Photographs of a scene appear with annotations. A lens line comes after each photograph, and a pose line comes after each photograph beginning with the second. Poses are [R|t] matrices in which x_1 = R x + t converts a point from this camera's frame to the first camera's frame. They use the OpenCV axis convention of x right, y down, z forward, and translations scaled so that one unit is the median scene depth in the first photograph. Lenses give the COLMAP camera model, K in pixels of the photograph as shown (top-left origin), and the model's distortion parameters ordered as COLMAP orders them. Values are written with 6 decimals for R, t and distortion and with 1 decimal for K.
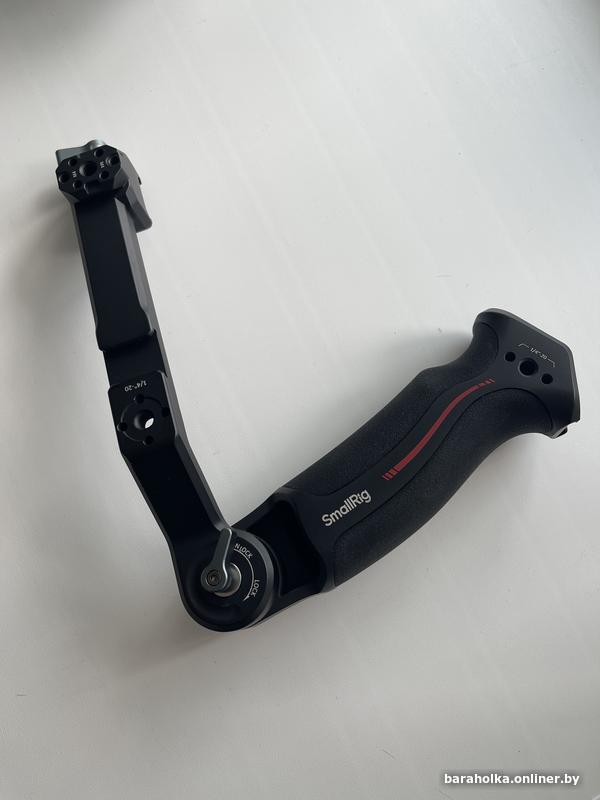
lens RADIAL K [[598.3, 0, 300.0], [0, 598.3, 400.0], [0, 0, 1]] dist [0.045497, -0.007995]
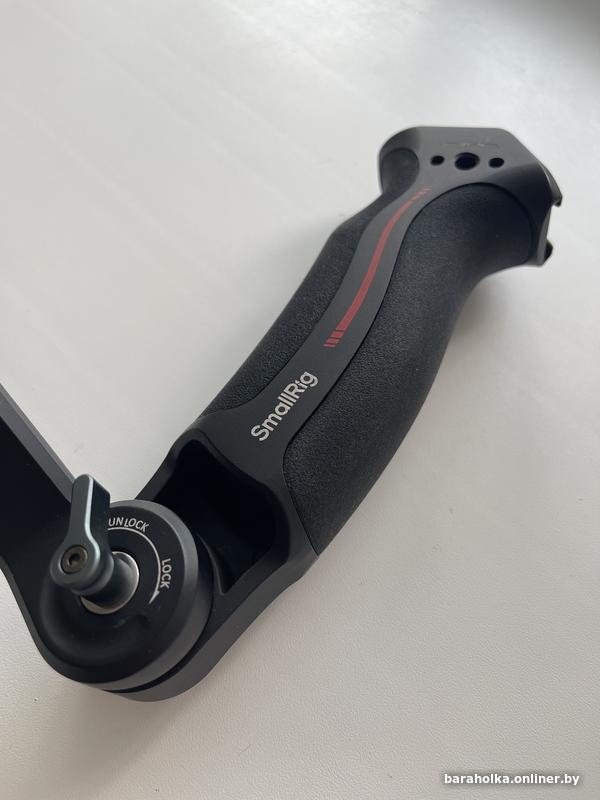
lens RADIAL K [[598.3, 0, 300.0], [0, 598.3, 400.0], [0, 0, 1]] dist [0.045497, -0.007995]
pose [[0.946467, -0.296633, 0.127314, 0.016399], [0.321102, 0.905569, -0.277196, 0.348643], [-0.033067, 0.303237, 0.952341, 0.417491]]
